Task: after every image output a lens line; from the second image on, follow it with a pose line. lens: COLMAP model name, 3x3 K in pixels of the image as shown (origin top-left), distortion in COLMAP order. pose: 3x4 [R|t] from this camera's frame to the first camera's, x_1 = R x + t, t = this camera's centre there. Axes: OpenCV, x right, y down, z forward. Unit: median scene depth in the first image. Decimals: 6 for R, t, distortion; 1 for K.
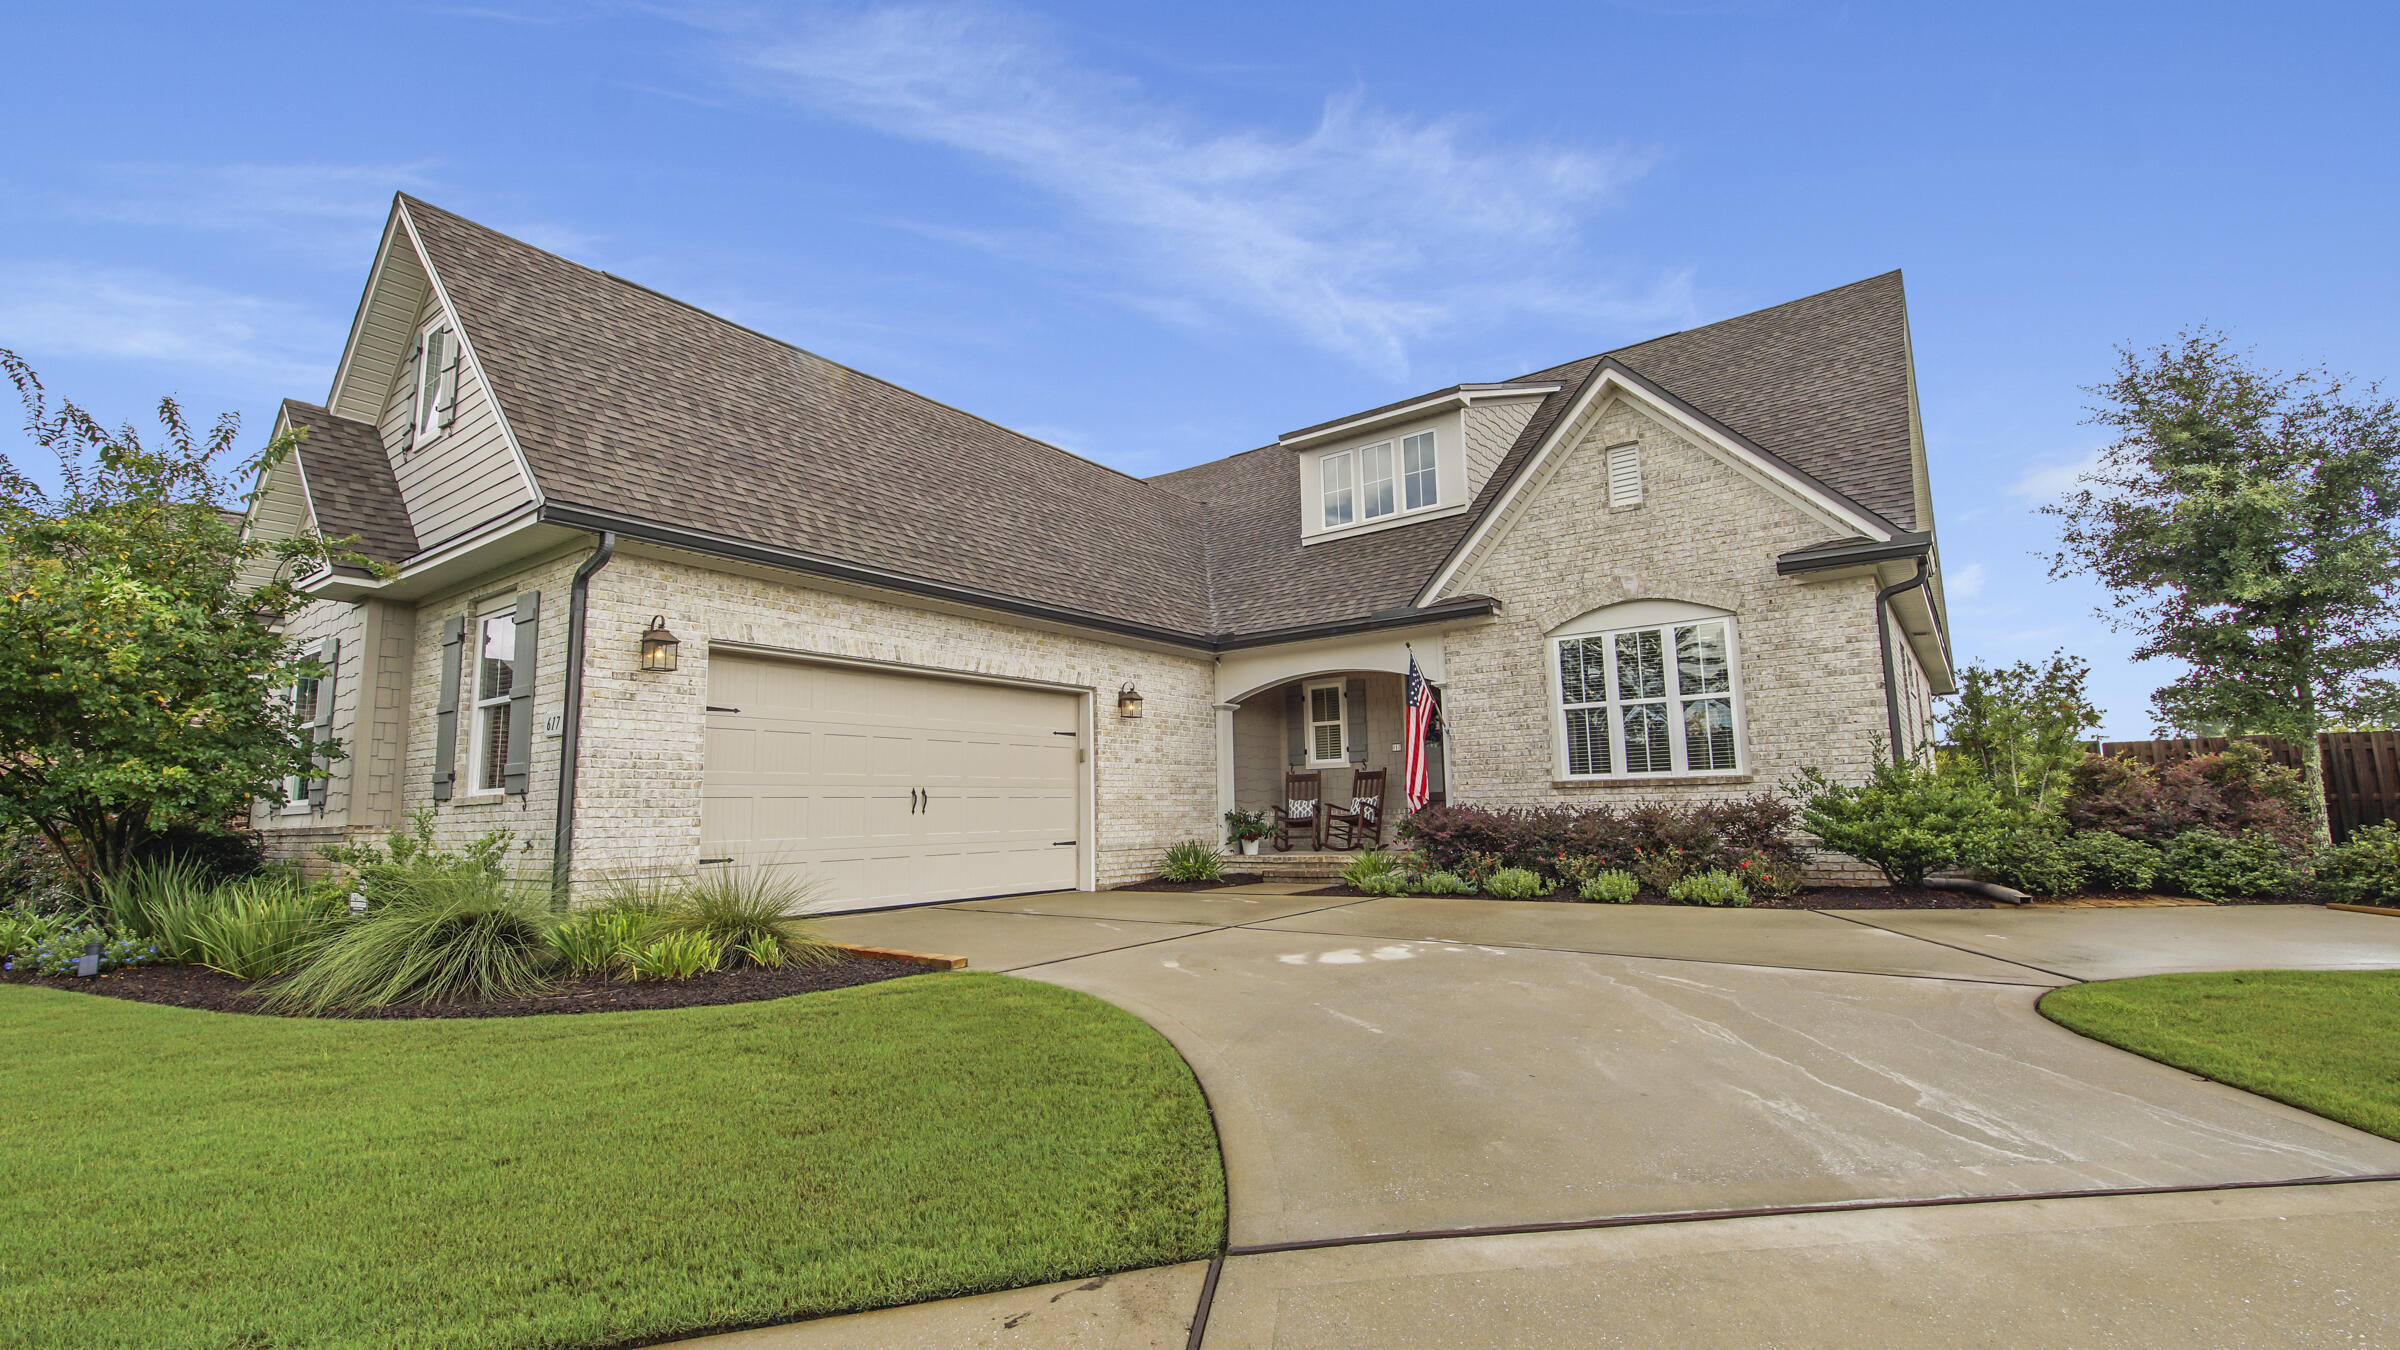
lens RADIAL K [[1029.5, 0, 1190.8], [0, 1029.5, 695.8], [0, 0, 1]] dist [0.024789, -0.019097]
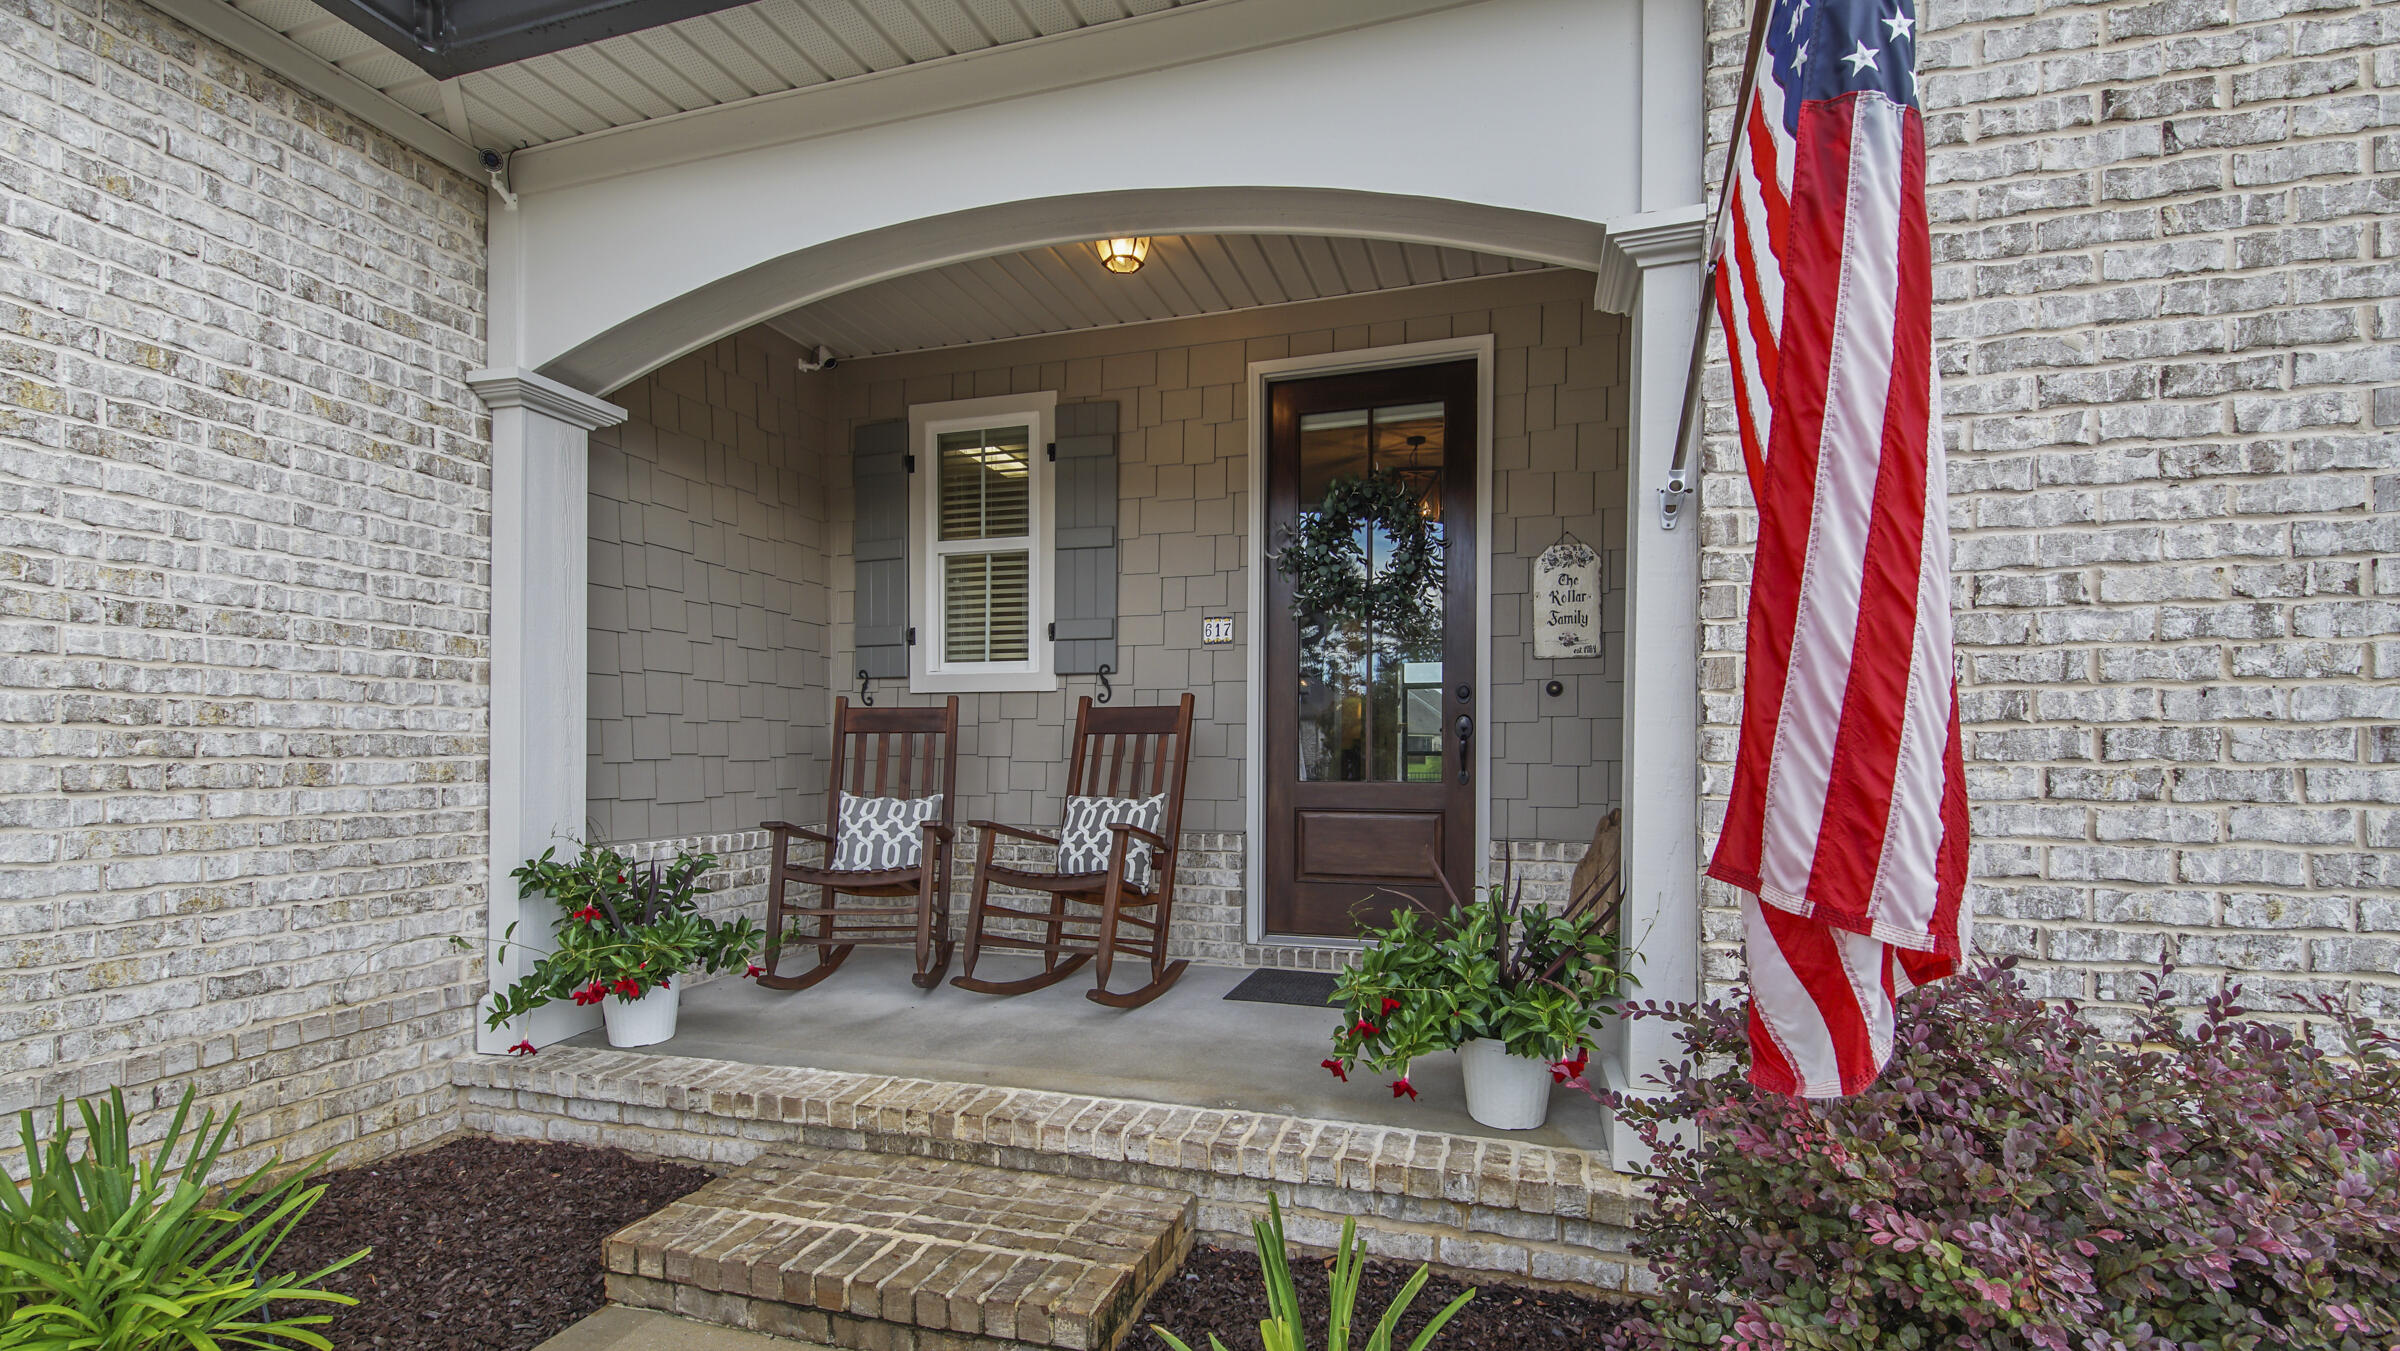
lens RADIAL K [[1099.7, 0, 1204.9], [0, 1099.7, 772.8], [0, 0, 1]] dist [0.035232, -0.020585]
pose [[0.939647, 0.017107, 0.341717, 0.086865], [-0.062164, 0.990662, 0.121344, 0.052512], [-0.336450, -0.135263, 0.931936, 0.695747]]
